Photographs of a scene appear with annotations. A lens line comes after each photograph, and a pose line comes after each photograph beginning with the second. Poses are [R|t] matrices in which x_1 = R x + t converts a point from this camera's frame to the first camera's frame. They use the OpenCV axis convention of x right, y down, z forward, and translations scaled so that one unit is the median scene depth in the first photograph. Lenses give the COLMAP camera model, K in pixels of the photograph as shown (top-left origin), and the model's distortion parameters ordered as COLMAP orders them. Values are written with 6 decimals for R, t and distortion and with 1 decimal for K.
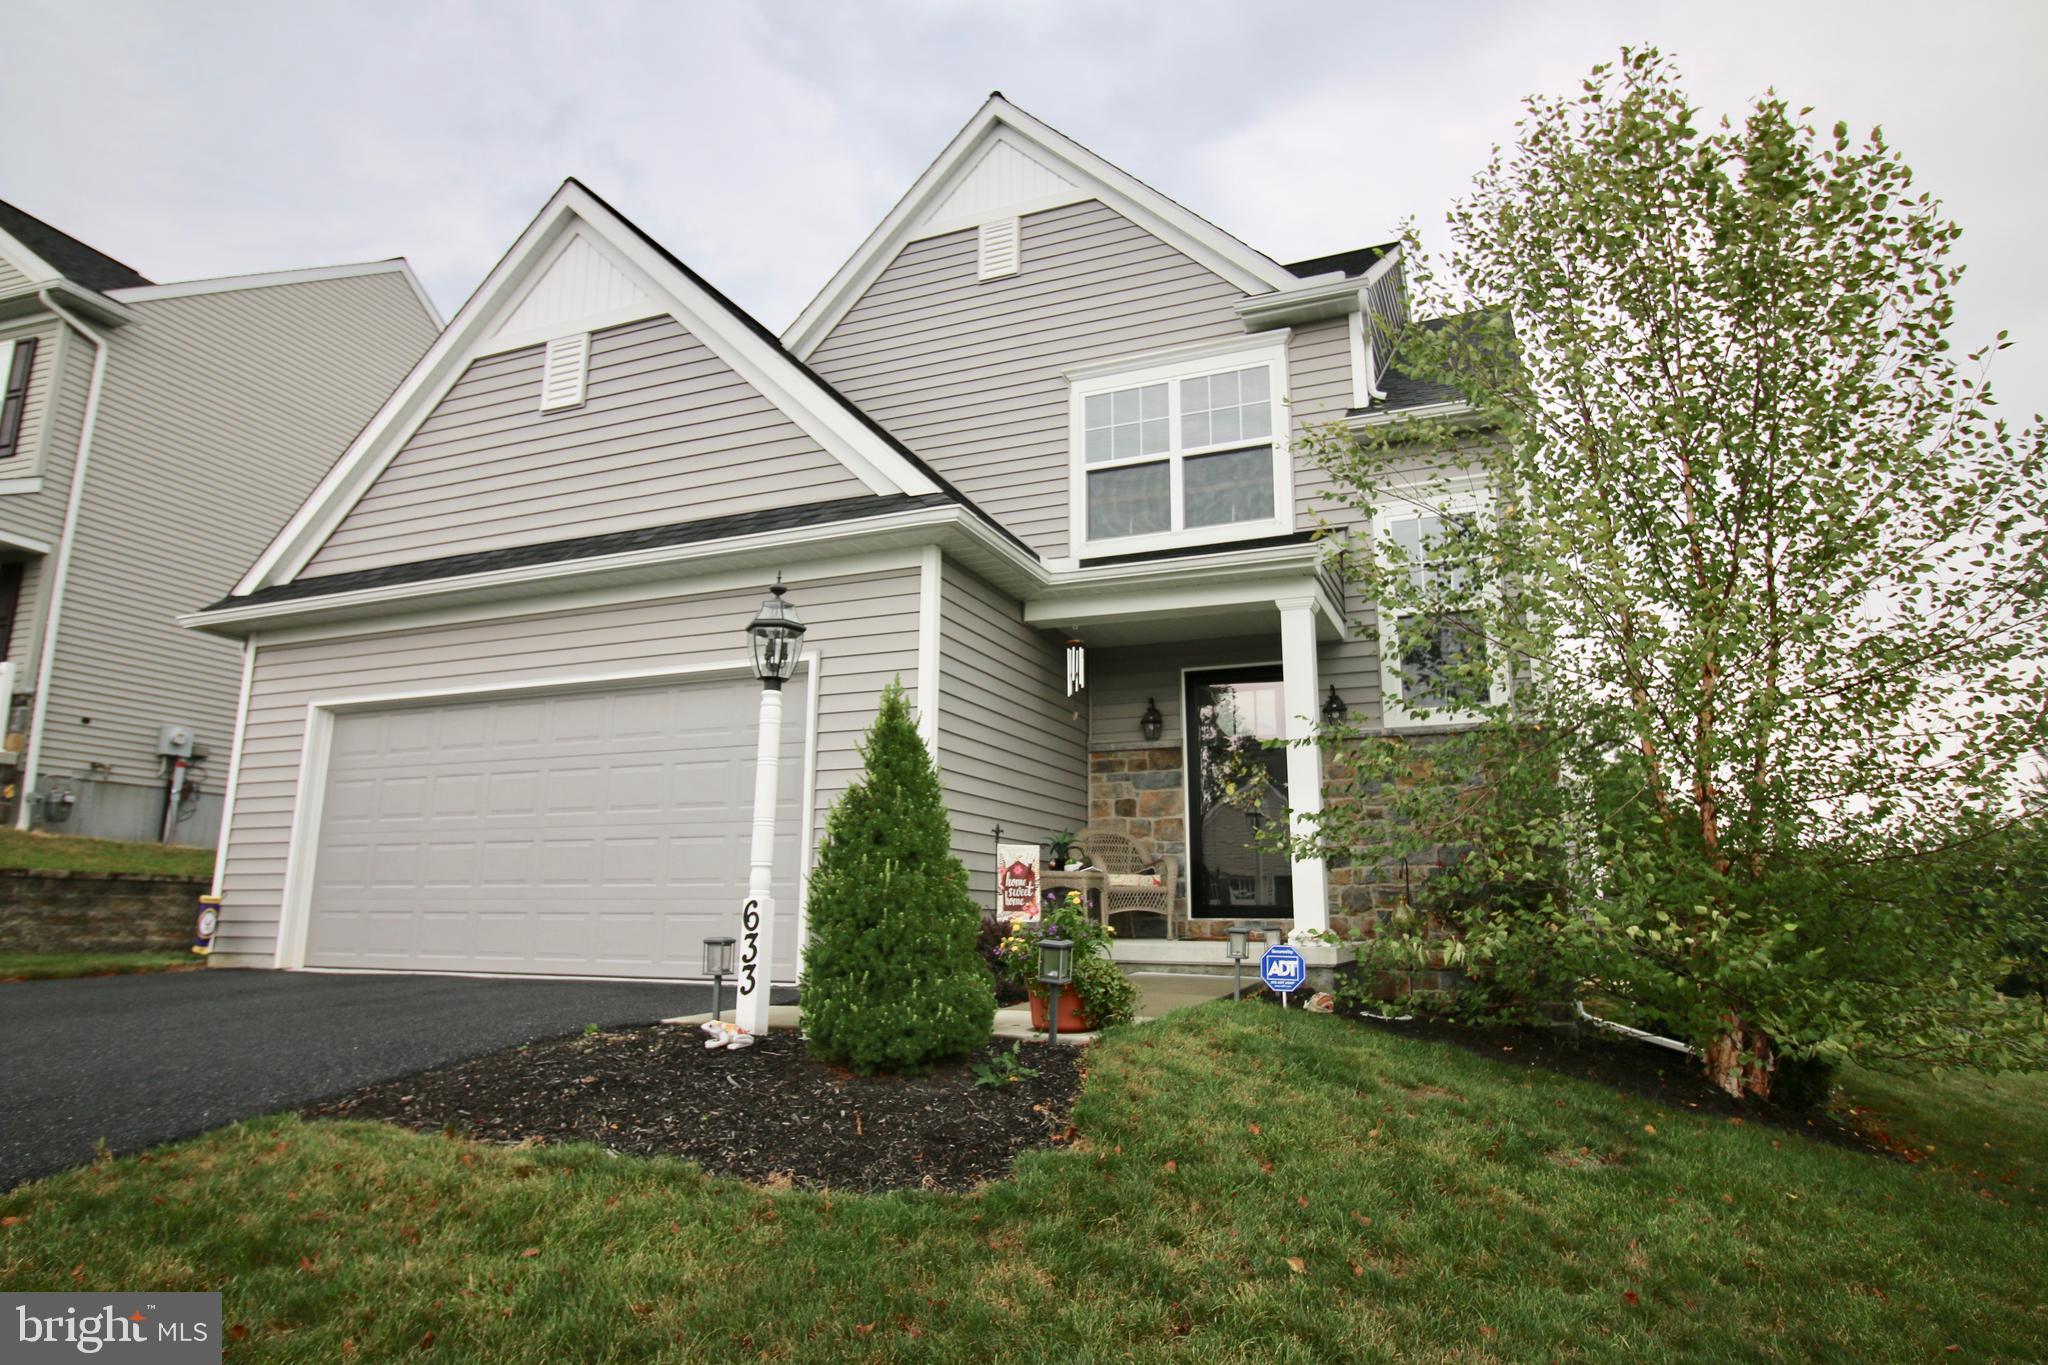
lens RADIAL K [[1196.1, 0, 1025.8], [0, 1196.1, 672.6], [0, 0, 1]] dist [-0.009017, 0.000421]
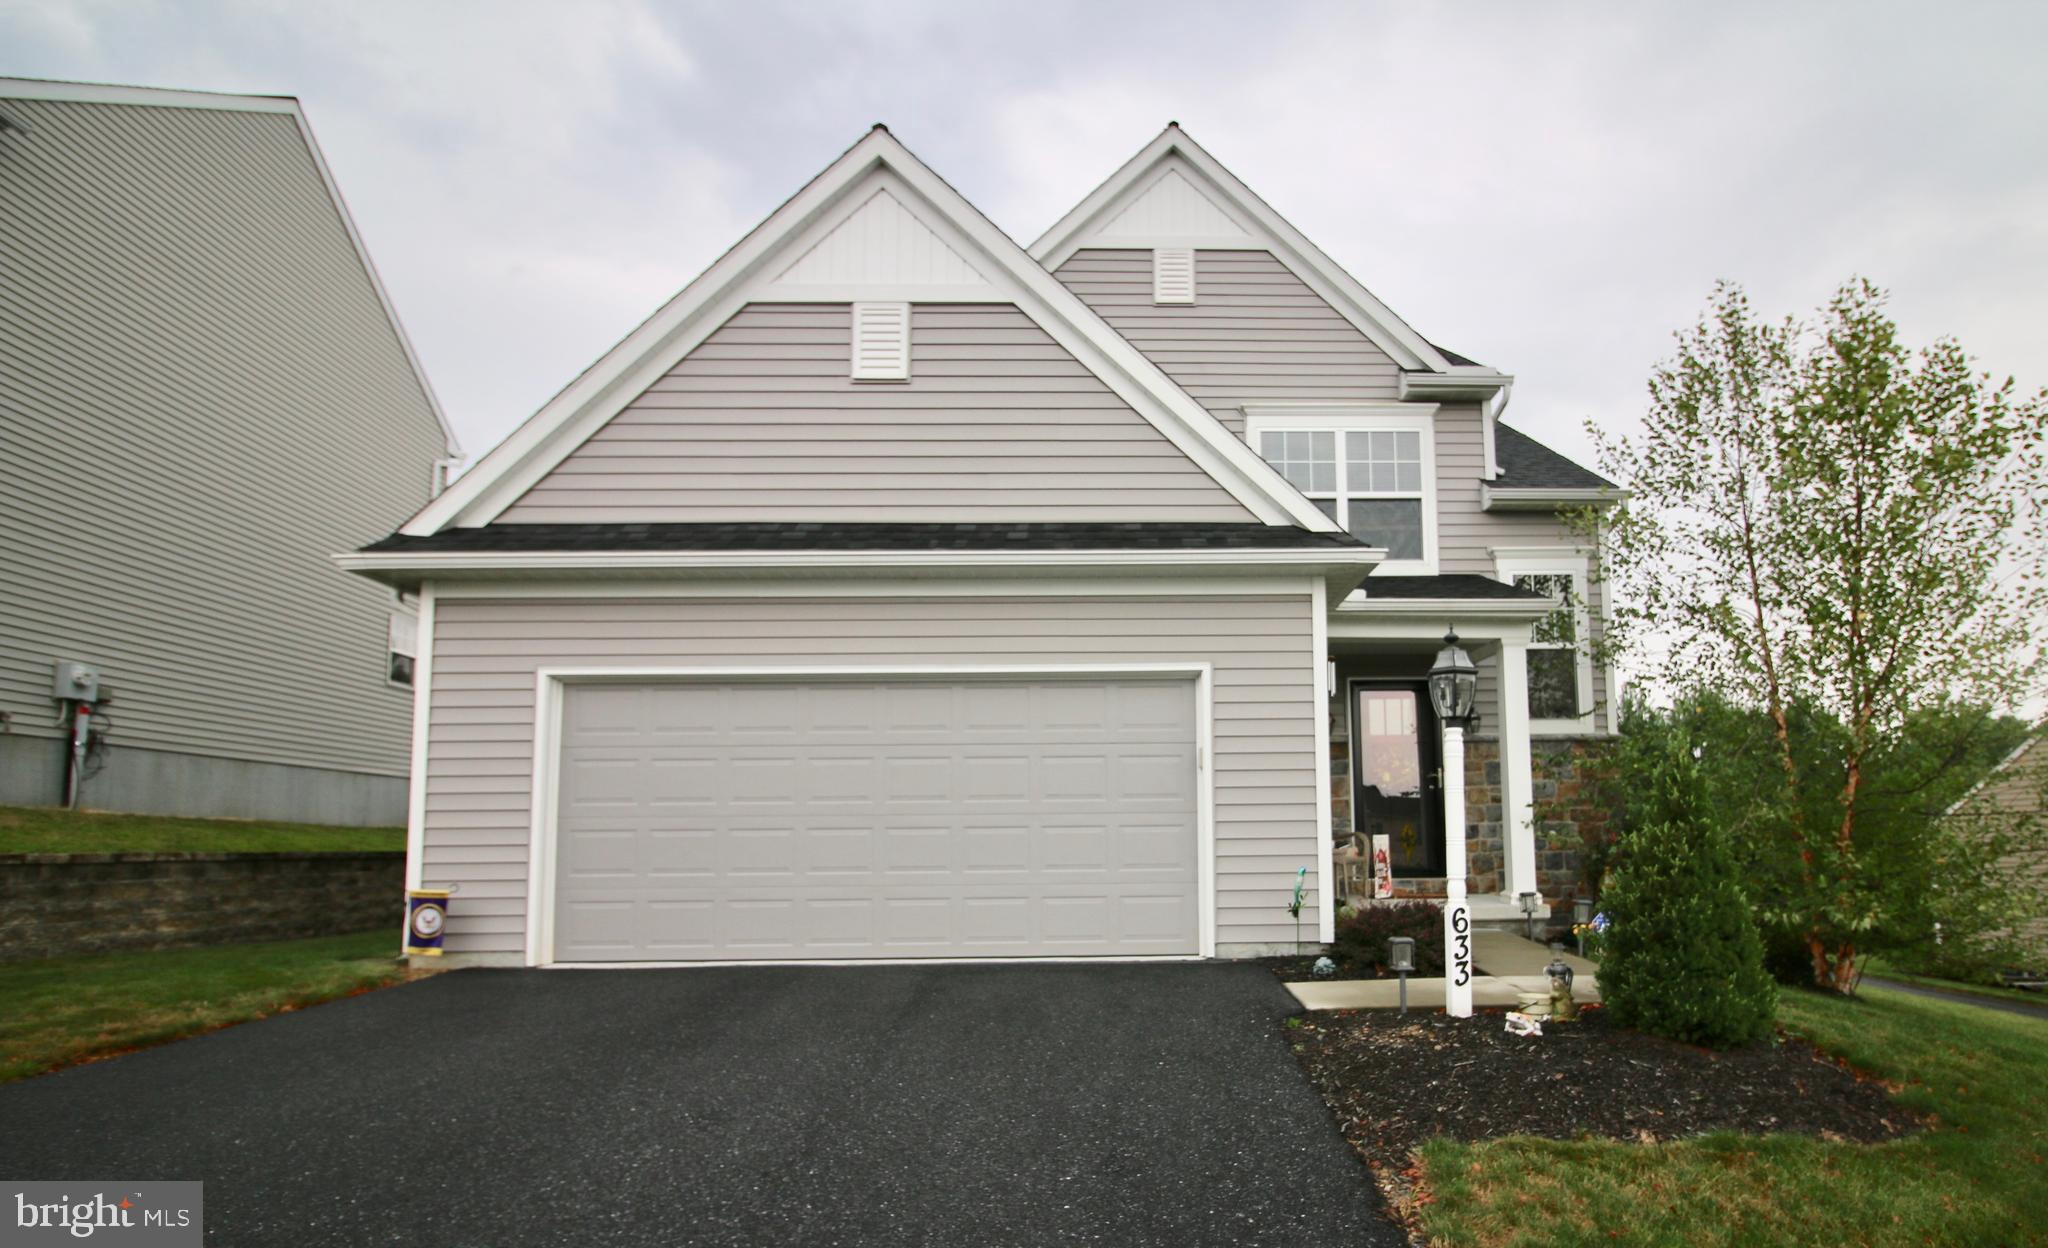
lens RADIAL K [[1068.1, 0, 1042.2], [0, 1068.1, 745.6], [0, 0, 1]] dist [-0.025109, -0.000657]
pose [[0.910790, 0.017360, 0.412505, -0.581496], [-0.068991, 0.991467, 0.110603, -0.031998], [-0.407065, -0.129196, 0.904216, 0.130780]]
